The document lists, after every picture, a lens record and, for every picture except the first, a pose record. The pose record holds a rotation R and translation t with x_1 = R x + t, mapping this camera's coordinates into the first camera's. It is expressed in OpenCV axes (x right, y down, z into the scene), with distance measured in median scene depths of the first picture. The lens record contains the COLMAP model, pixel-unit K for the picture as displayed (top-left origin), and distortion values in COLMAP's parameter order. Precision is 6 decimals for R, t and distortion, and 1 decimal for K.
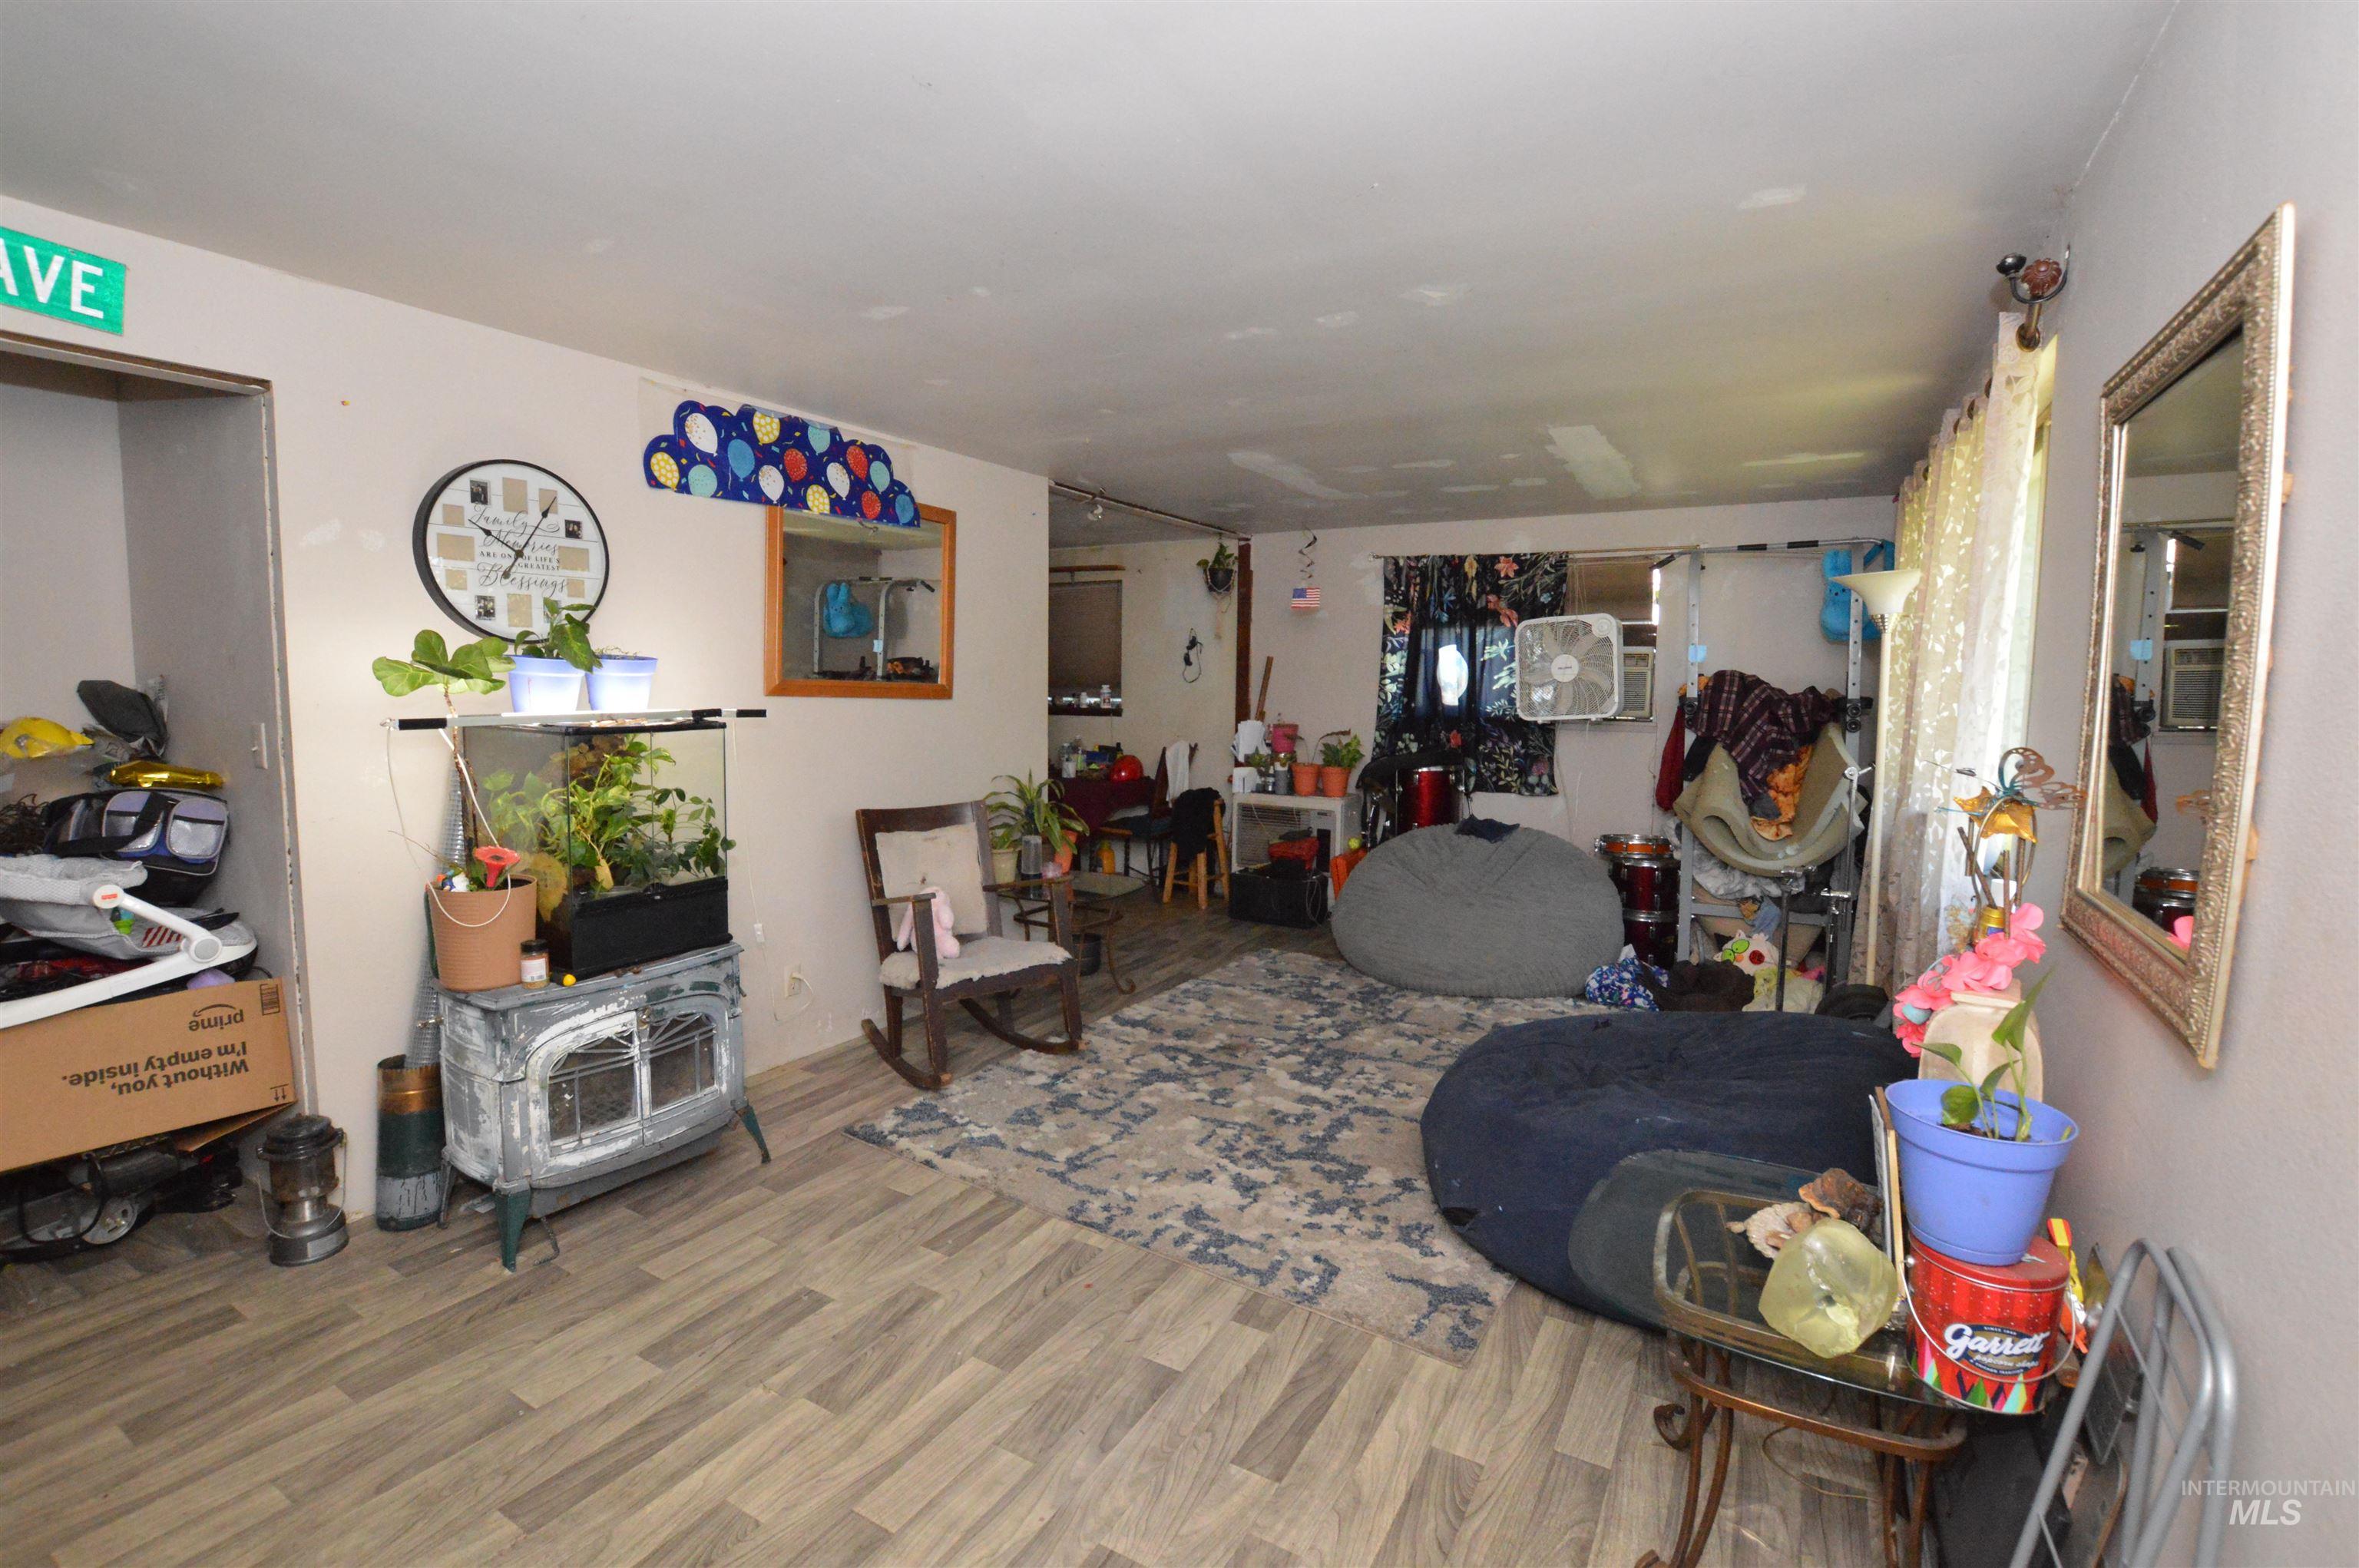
lens RADIAL K [[1073.6, 0, 1183.2], [0, 1073.6, 783.3], [0, 0, 1]] dist [-0.012979, 0.000278]
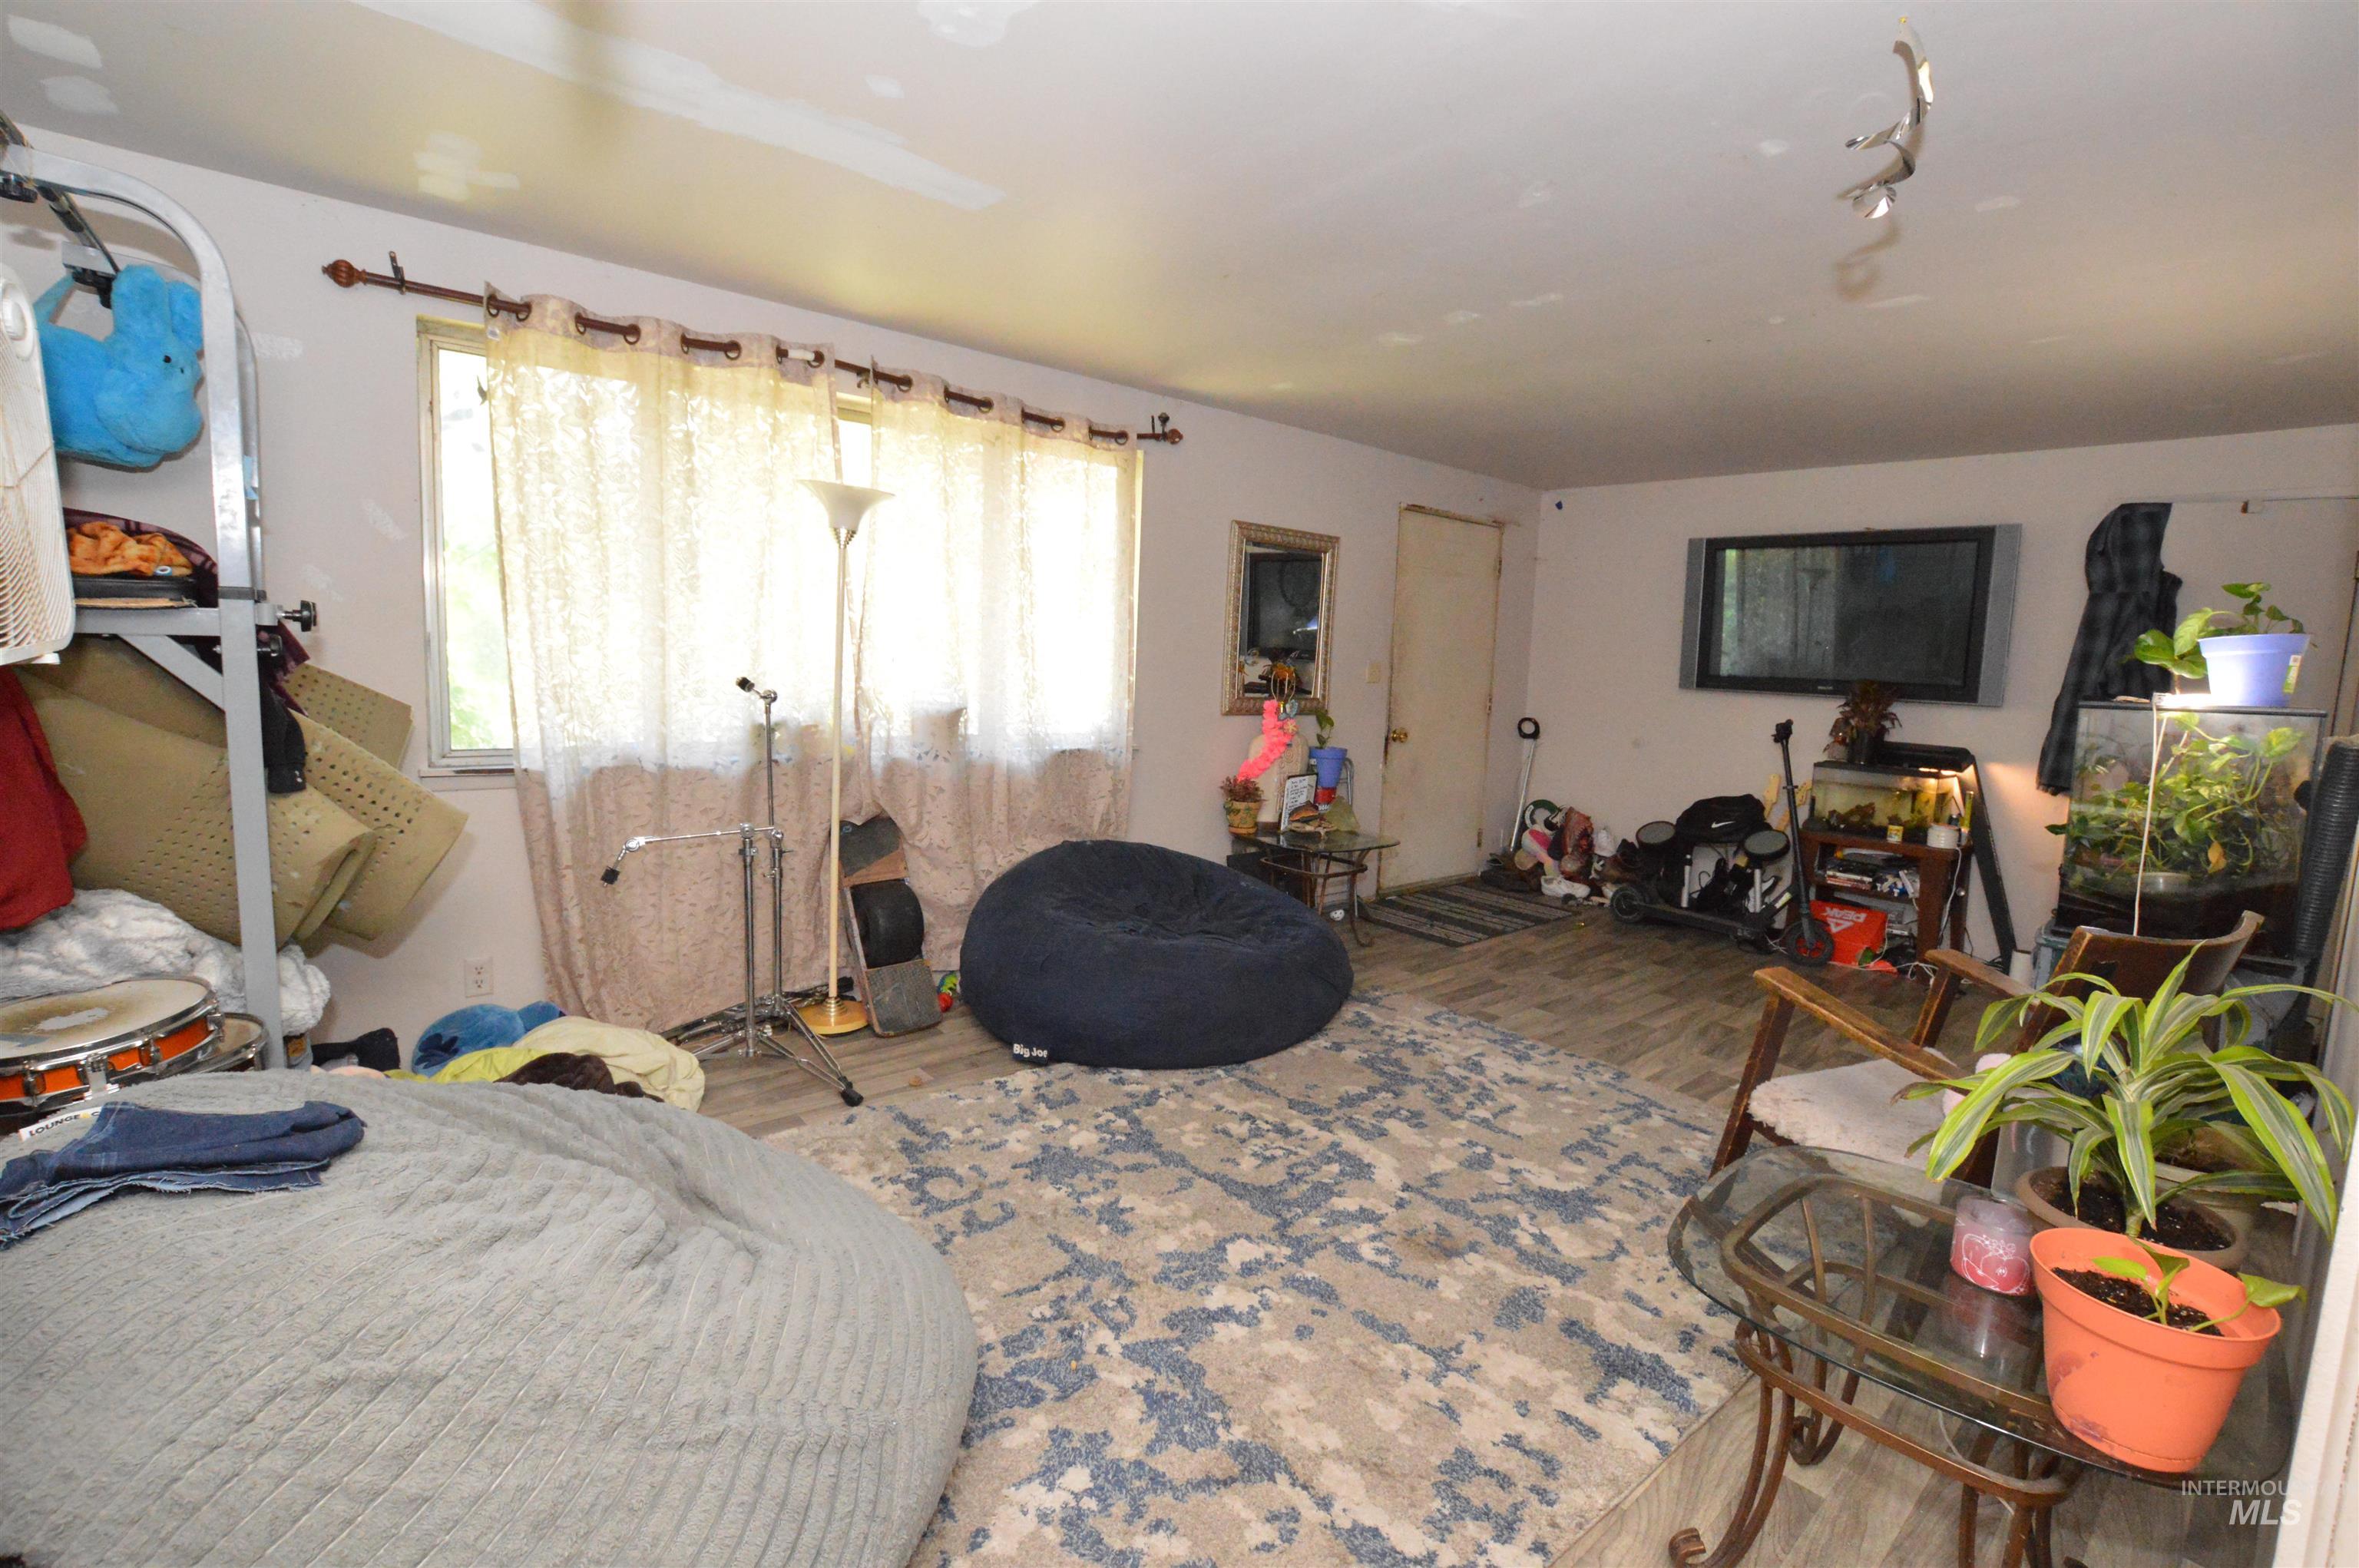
lens RADIAL K [[1073.6, 0, 1184.7], [0, 1073.6, 774.3], [0, 0, 1]] dist [-0.012979, 0.000278]
pose [[-0.947731, -0.086524, 0.307114, 0.022263], [-0.021974, 0.977944, 0.207709, -0.142450], [-0.318312, 0.190104, -0.928729, 1.765383]]
